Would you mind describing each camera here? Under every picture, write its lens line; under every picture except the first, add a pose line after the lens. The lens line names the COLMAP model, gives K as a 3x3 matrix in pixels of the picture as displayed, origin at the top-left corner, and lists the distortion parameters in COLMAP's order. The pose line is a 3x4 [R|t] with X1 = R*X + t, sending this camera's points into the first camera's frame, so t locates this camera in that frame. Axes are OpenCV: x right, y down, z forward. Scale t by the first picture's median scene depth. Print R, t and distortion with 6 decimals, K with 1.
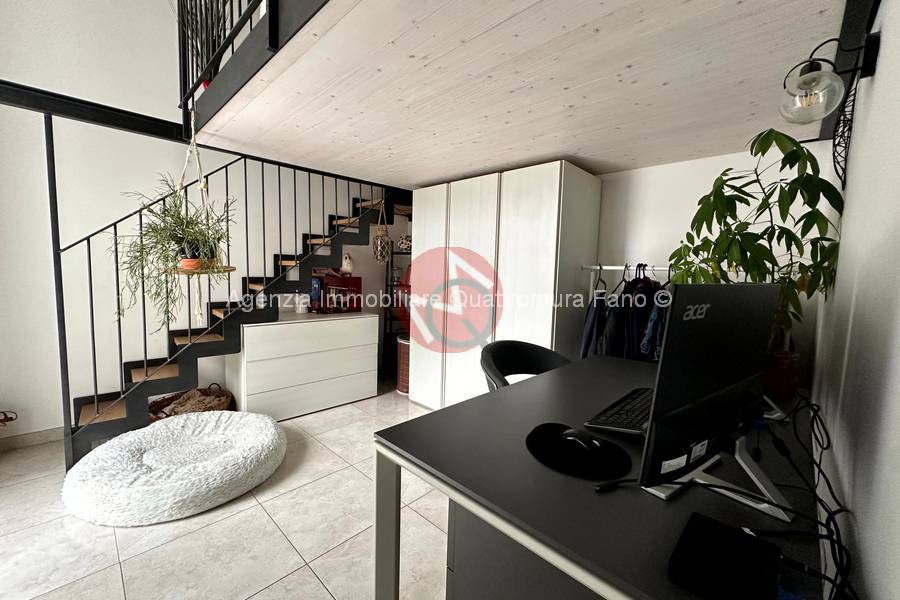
lens RADIAL K [[358.1, 0, 450.9], [0, 358.1, 301.3], [0, 0, 1]] dist [-0.005360, 0.001388]
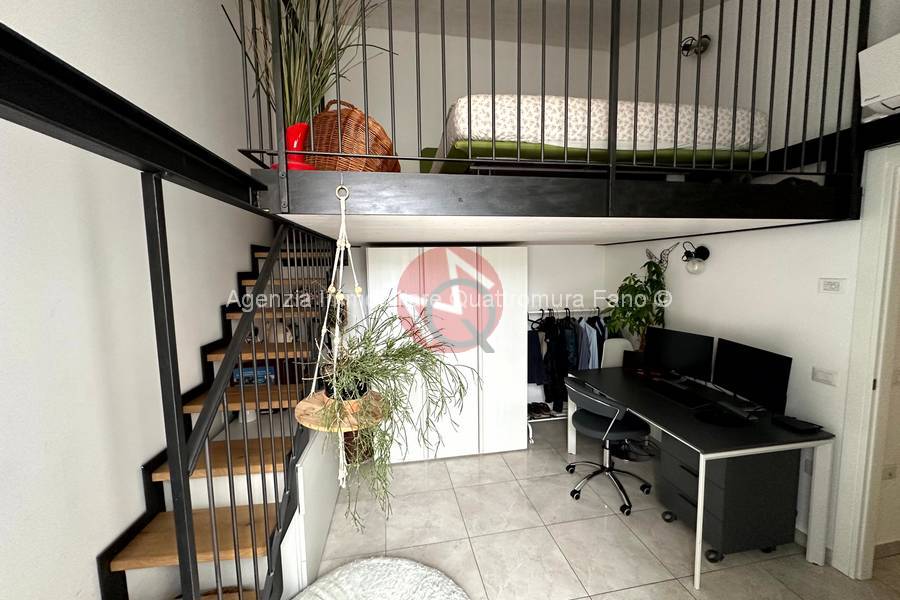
lens RADIAL K [[358.1, 0, 450.5], [0, 358.1, 303.0], [0, 0, 1]] dist [-0.005360, 0.001388]
pose [[0.588584, -0.119839, 0.799505, -0.953690], [0.102957, 0.992011, 0.072899, -0.272981], [-0.801854, 0.039407, 0.596220, 0.353086]]
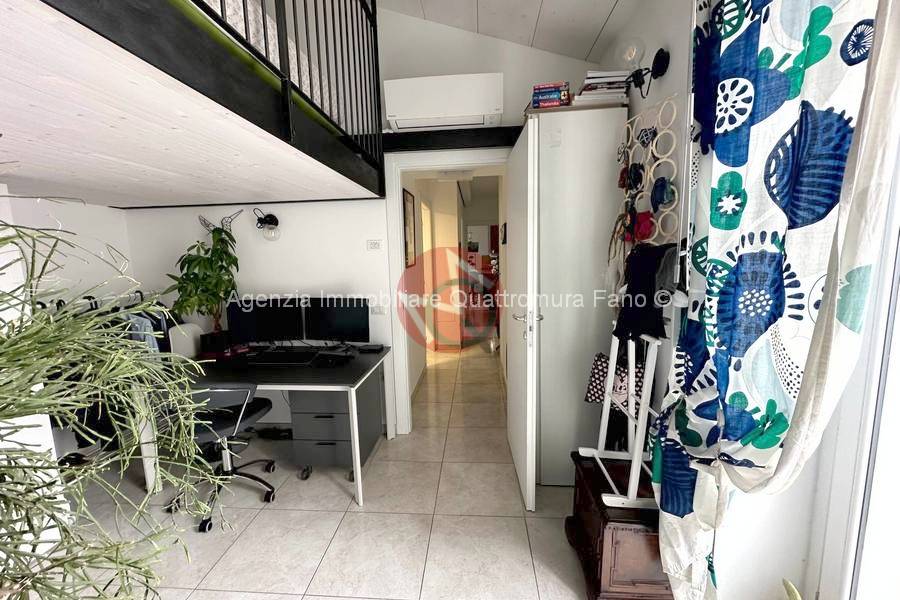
lens RADIAL K [[358.1, 0, 449.1], [0, 358.1, 300.4], [0, 0, 1]] dist [-0.005360, 0.001388]
pose [[-0.633599, -0.113548, 0.765283, -0.853851], [0.073128, 0.975953, 0.205350, -0.210383], [-0.770197, 0.186073, -0.610060, 0.691618]]
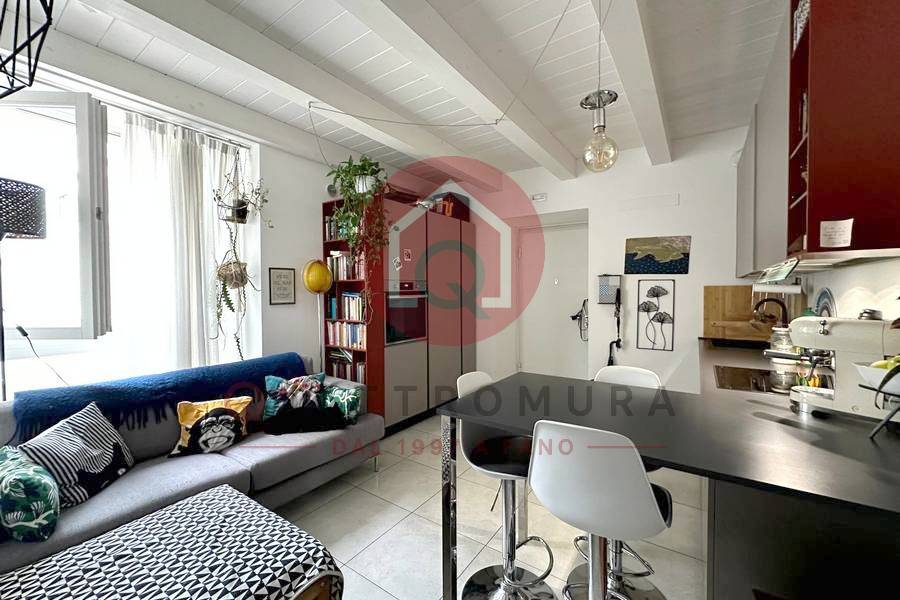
lens RADIAL K [[358.1, 0, 454.2], [0, 358.1, 299.6], [0, 0, 1]] dist [-0.005360, 0.001388]
pose [[-0.159098, -0.053455, 0.985815, 1.586717], [0.082902, 0.994283, 0.067293, 0.116149], [-0.983776, 0.092432, -0.153757, -1.700383]]
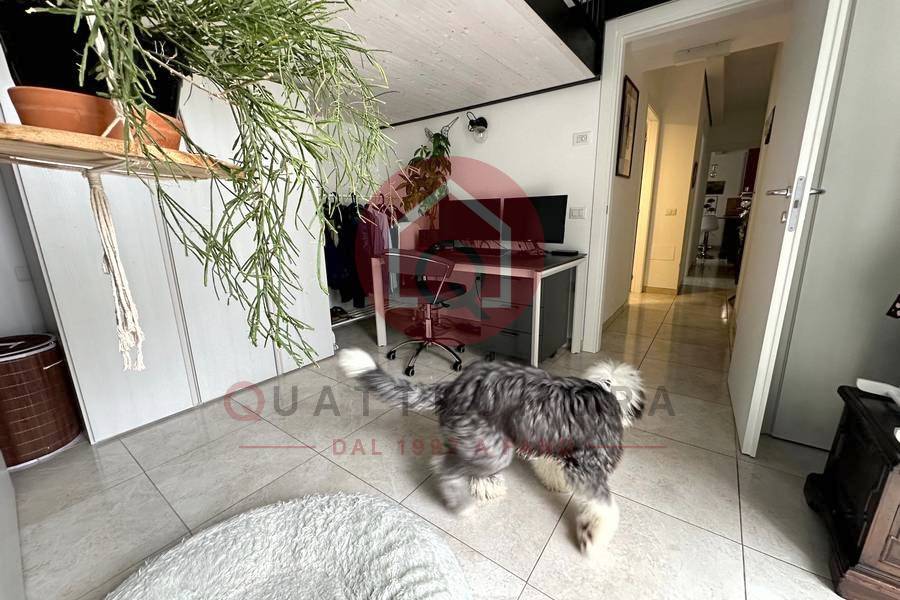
lens RADIAL K [[358.1, 0, 447.8], [0, 358.1, 301.0], [0, 0, 1]] dist [-0.005360, 0.001388]
pose [[-0.124824, -0.253412, 0.959271, -0.867365], [0.097973, 0.958960, 0.266078, -0.027388], [-0.987330, 0.127195, -0.094874, 0.682718]]
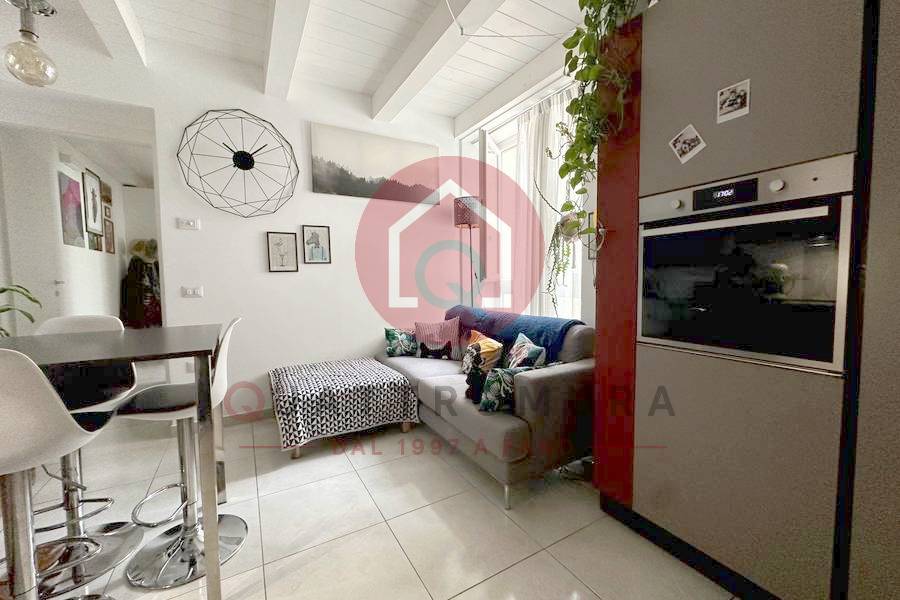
lens RADIAL K [[358.1, 0, 449.8], [0, 358.1, 301.4], [0, 0, 1]] dist [-0.005360, 0.001388]
pose [[0.958573, -0.024515, -0.283790, 3.103044], [0.018422, 0.999539, -0.024120, 0.341126], [0.284250, 0.017893, 0.958583, -2.481577]]
